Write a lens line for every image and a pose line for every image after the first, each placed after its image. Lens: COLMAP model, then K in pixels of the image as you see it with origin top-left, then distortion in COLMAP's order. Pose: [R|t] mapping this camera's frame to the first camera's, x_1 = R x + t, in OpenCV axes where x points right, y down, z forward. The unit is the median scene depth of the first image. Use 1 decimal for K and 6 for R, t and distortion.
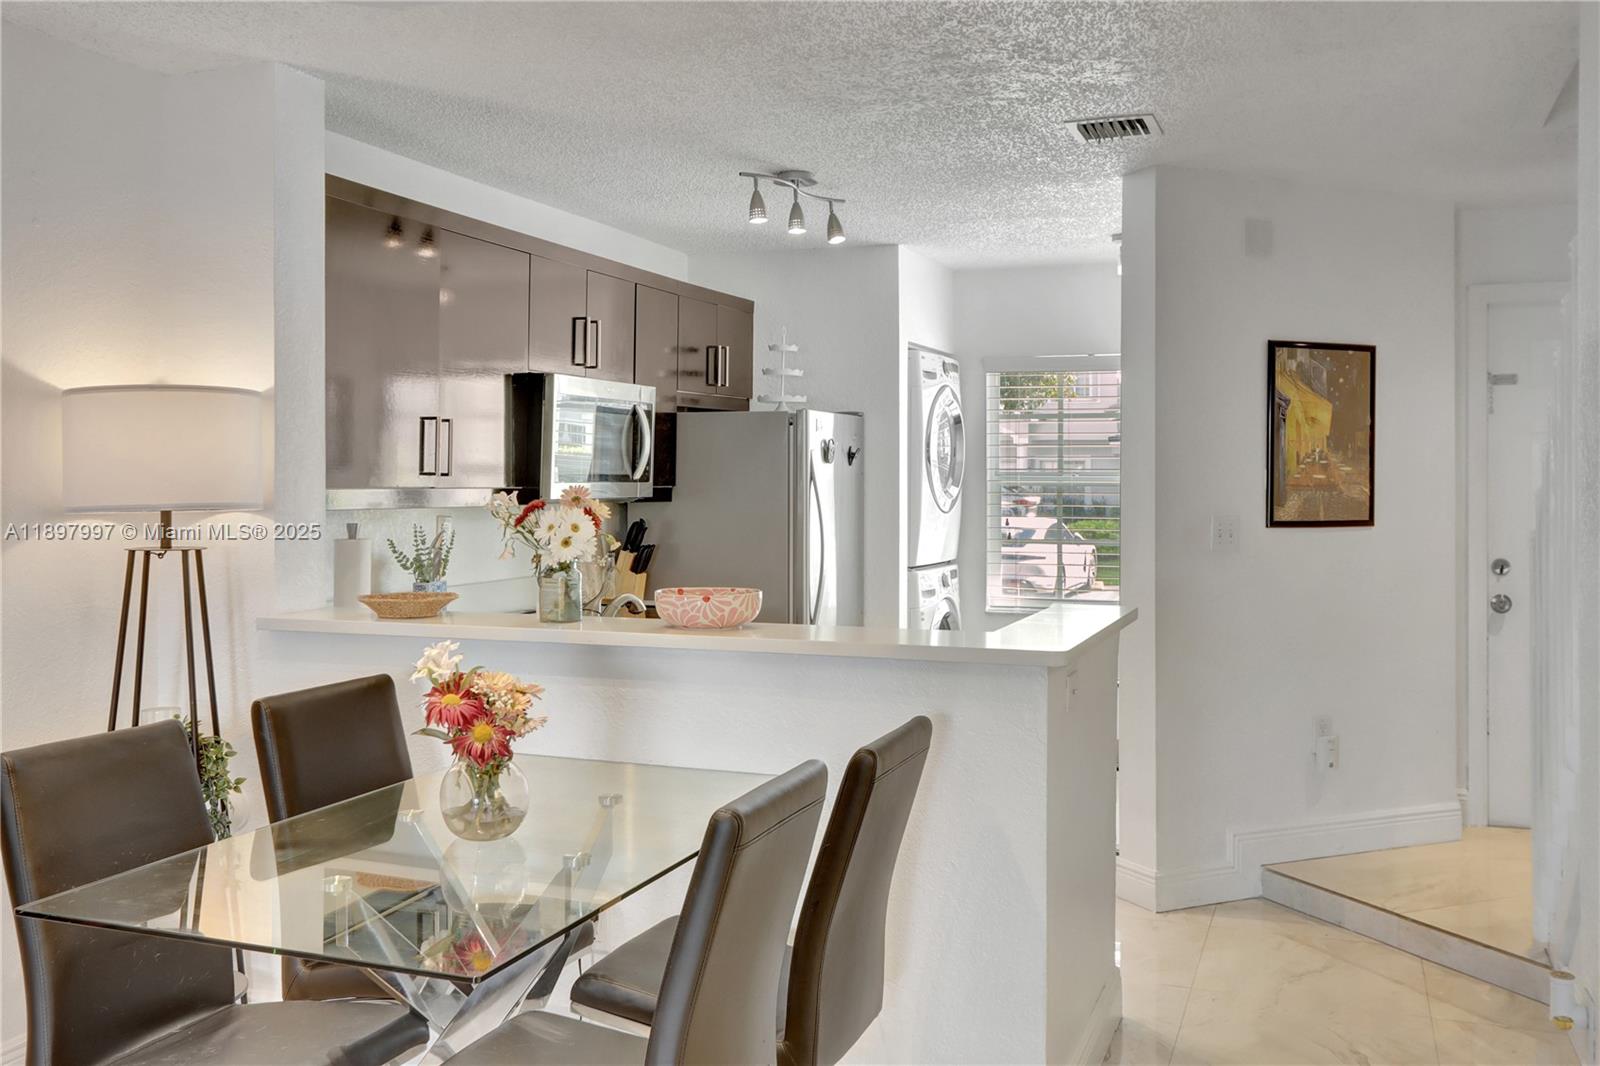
lens RADIAL K [[1478.9, 0, 799.9], [0, 1478.9, 527.6], [0, 0, 1]] dist [-0.002376, 0.000000]
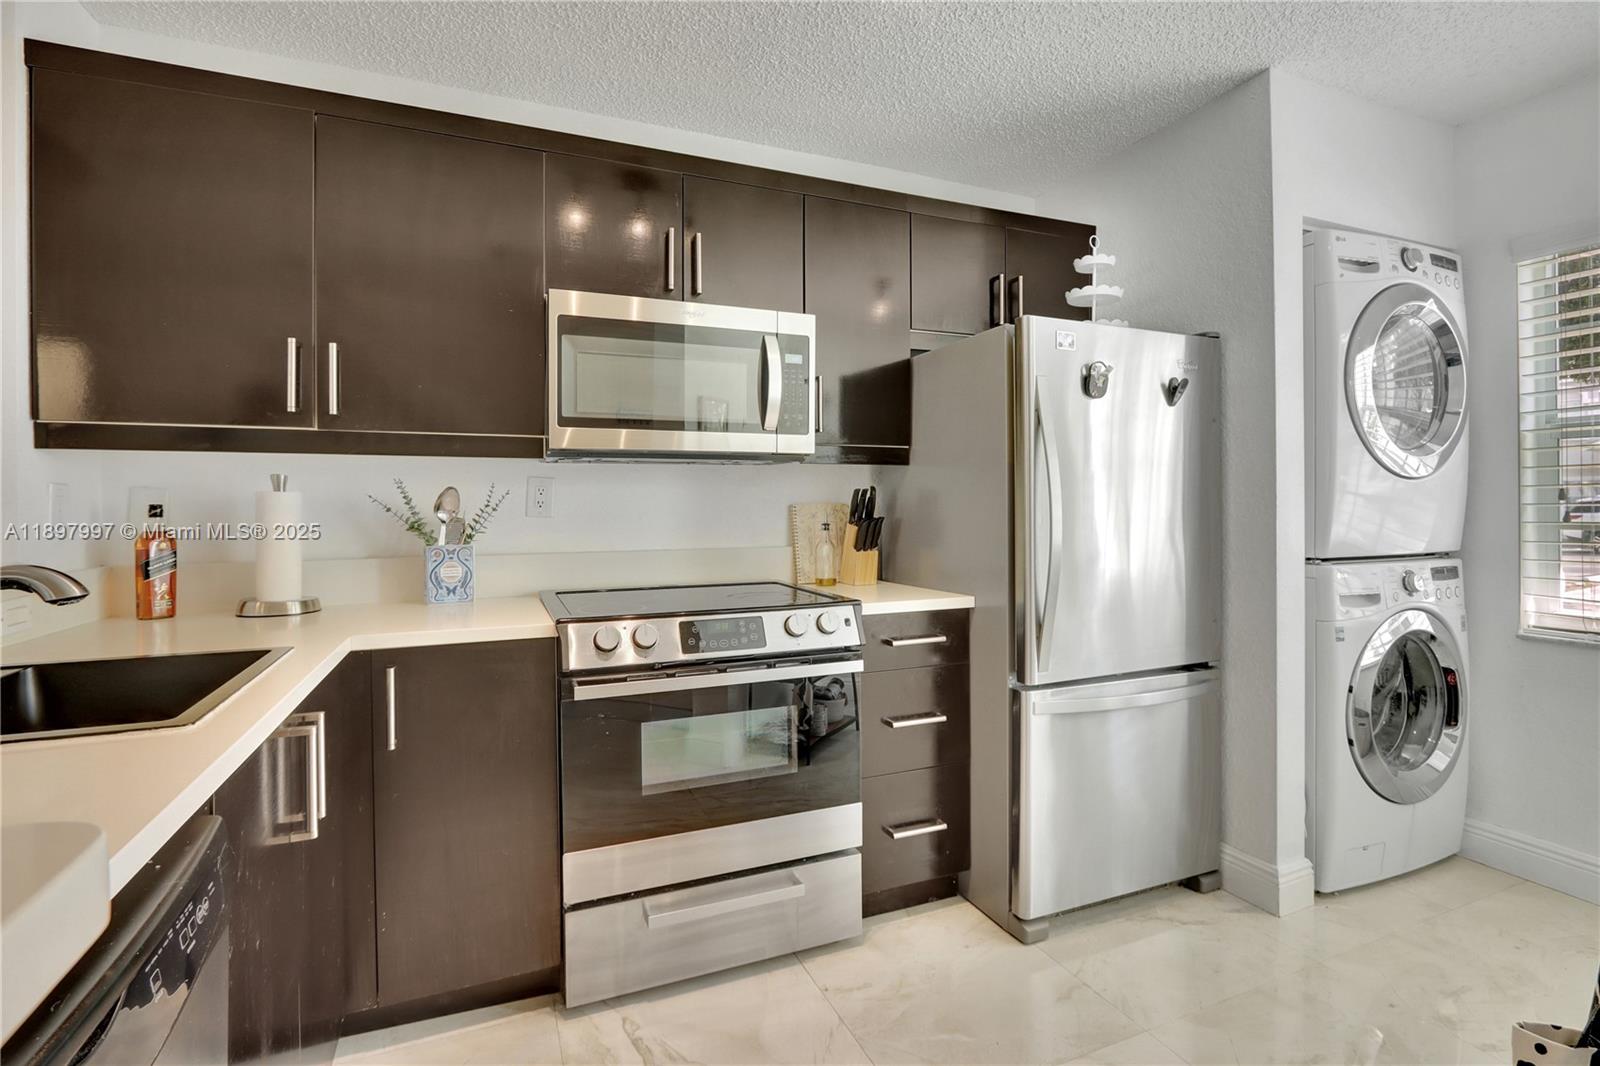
lens RADIAL K [[737.9, 0, 794.2], [0, 737.9, 517.8], [0, 0, 1]] dist [-0.011160, -0.000565]
pose [[0.678621, 0.004624, -0.734474, 0.156598], [-0.016293, 0.999829, -0.008759, 0.015132], [0.734308, 0.017911, 0.678580, 0.599611]]
